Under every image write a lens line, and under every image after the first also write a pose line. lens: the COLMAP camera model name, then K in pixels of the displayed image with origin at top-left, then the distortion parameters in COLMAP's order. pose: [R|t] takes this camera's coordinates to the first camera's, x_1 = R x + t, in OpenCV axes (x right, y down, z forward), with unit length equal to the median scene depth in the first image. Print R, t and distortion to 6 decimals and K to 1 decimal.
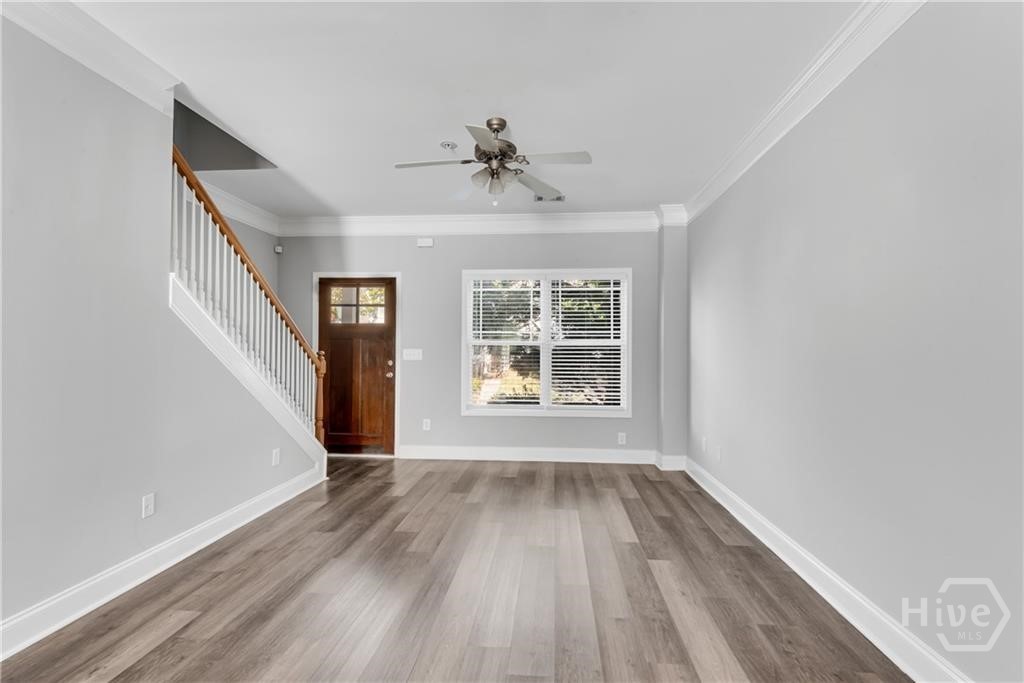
lens RADIAL K [[454.6, 0, 516.9], [0, 454.6, 355.5], [0, 0, 1]] dist [0.001347, 0.000234]
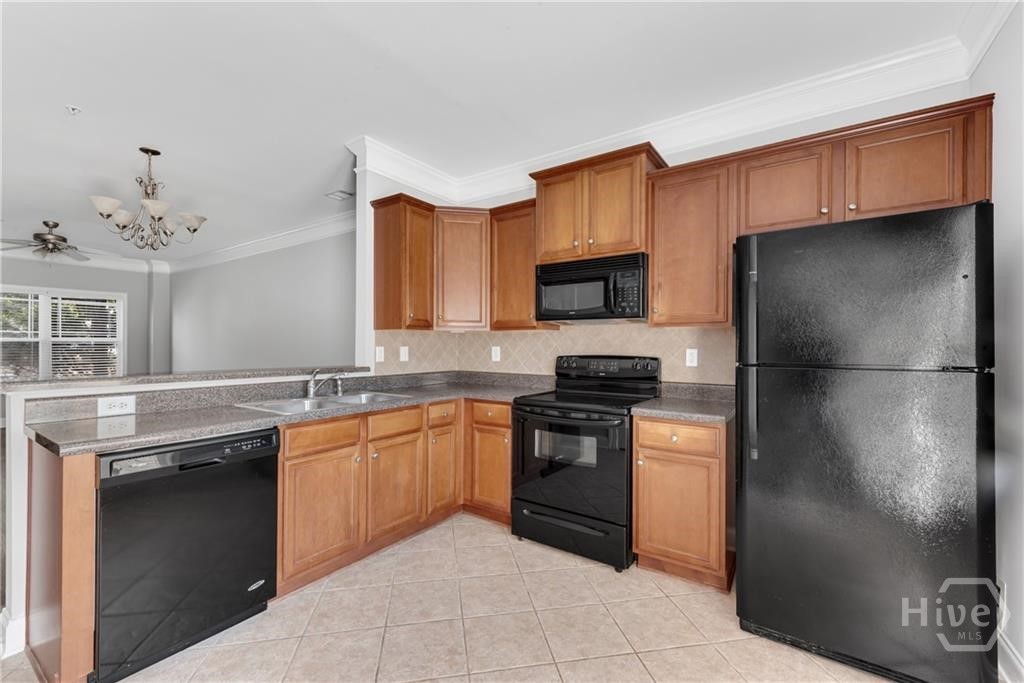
lens RADIAL K [[430.7, 0, 512.0], [0, 430.7, 341.5], [0, 0, 1]] dist [0.001371, 0.000104]
pose [[0.489490, 0.002190, 0.872006, -0.397133], [0.008402, 0.999939, -0.007228, -0.004798], [-0.871968, 0.010865, 0.489441, -0.892836]]
